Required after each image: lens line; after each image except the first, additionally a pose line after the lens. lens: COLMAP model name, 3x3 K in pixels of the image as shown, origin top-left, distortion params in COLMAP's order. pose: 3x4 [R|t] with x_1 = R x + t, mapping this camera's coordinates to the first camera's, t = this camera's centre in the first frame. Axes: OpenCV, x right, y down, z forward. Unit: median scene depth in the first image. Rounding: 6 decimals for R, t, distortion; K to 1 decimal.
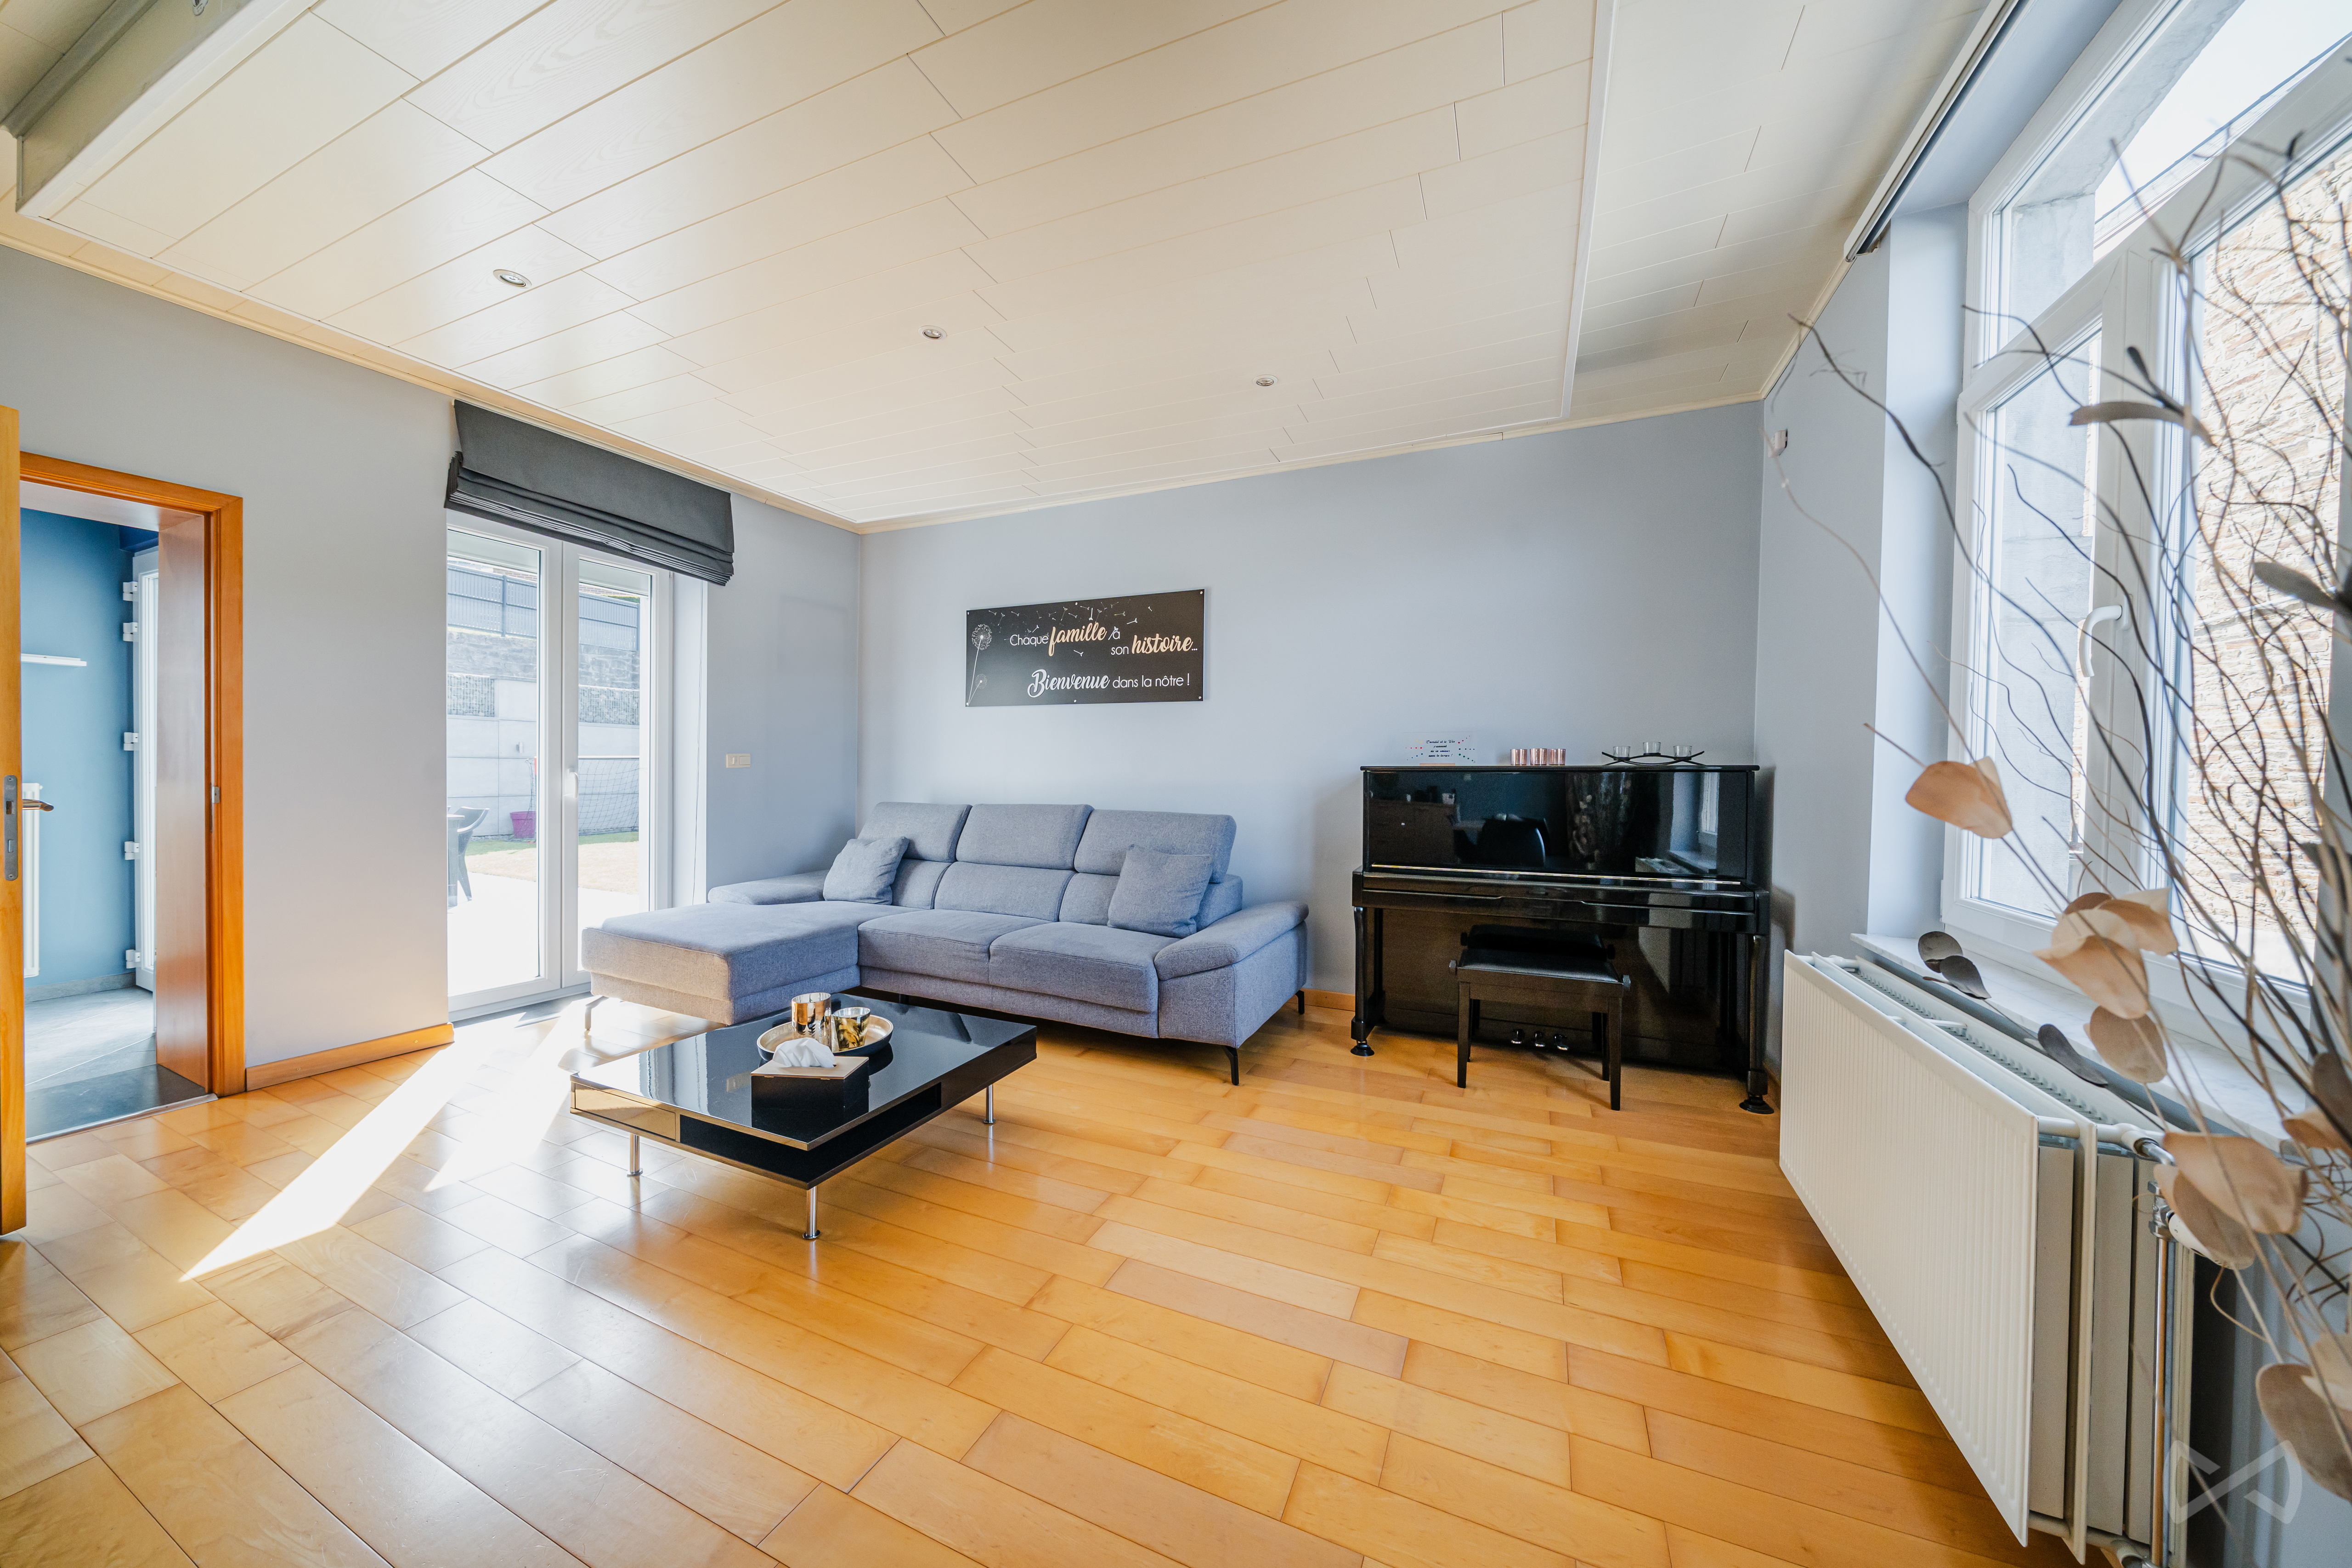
lens RADIAL K [[791.1, 0, 1171.5], [0, 791.1, 780.2], [0, 0, 1]] dist [-0.000247, -0.000009]
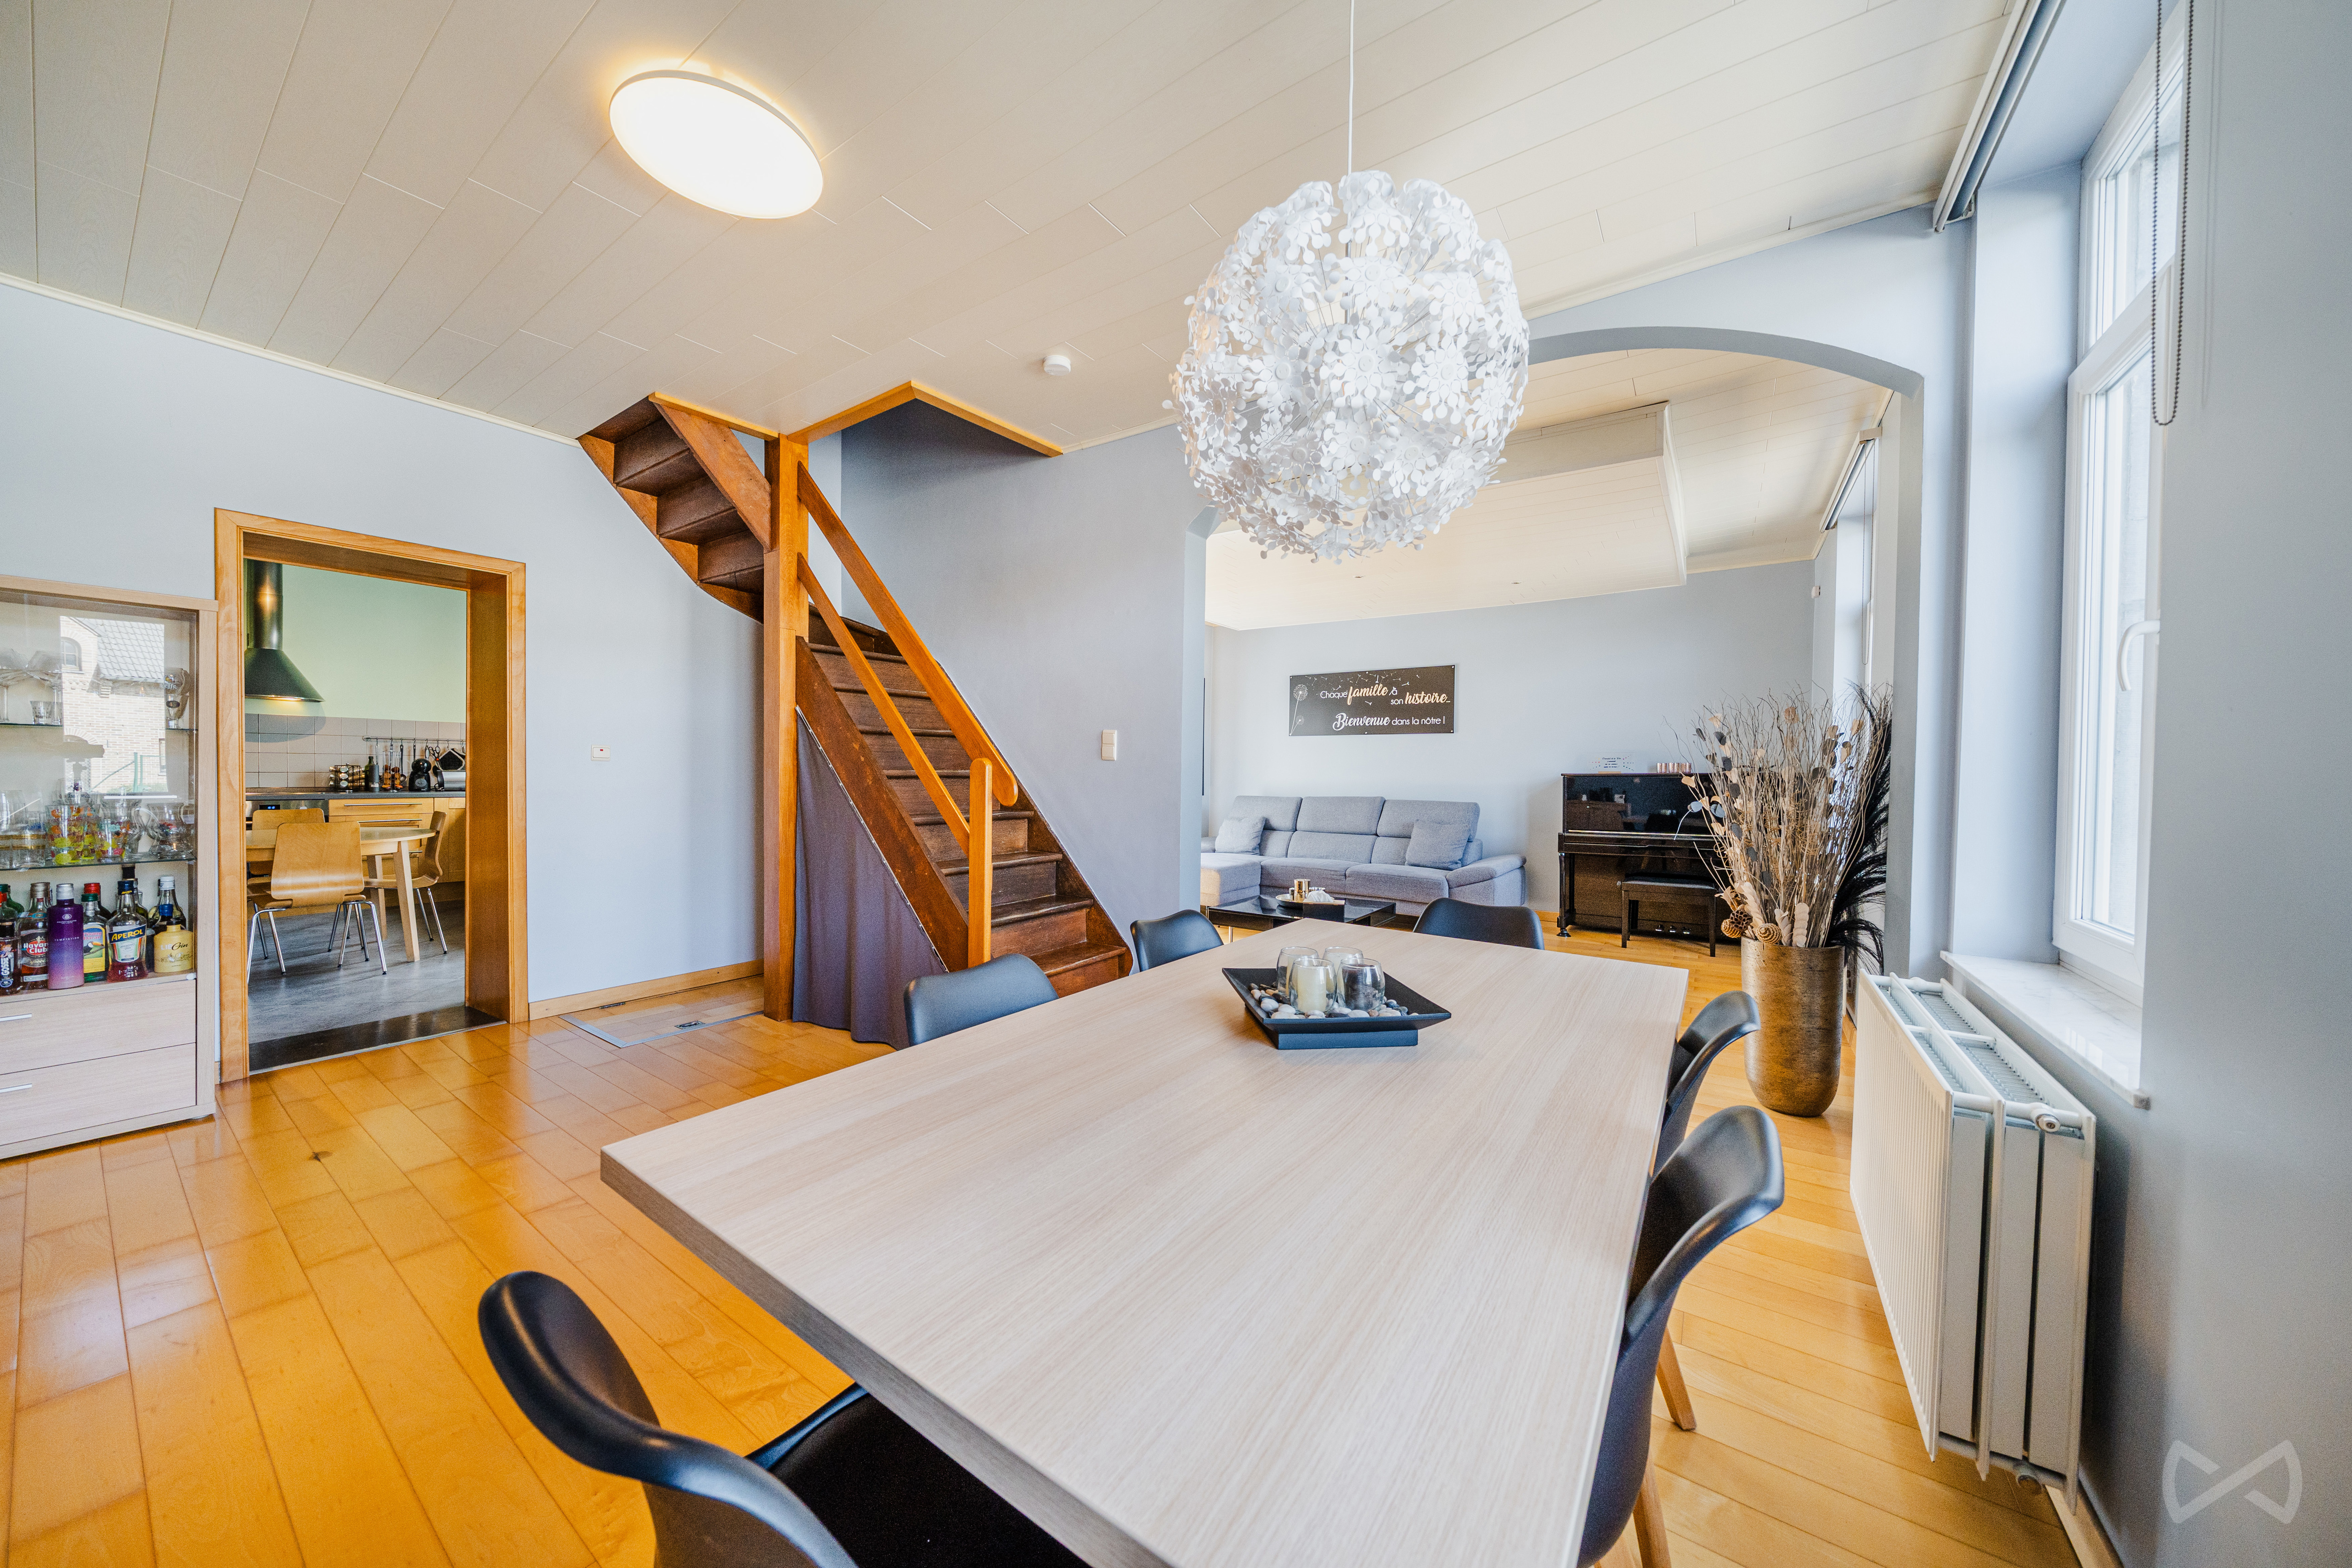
lens RADIAL K [[791.1, 0, 1177.3], [0, 791.1, 779.0], [0, 0, 1]] dist [-0.000247, -0.000009]
pose [[0.984279, -0.000110, -0.176621, -0.232632], [-0.001014, 0.999980, -0.006274, 0.004833], [0.176618, 0.006355, 0.984259, -0.702508]]
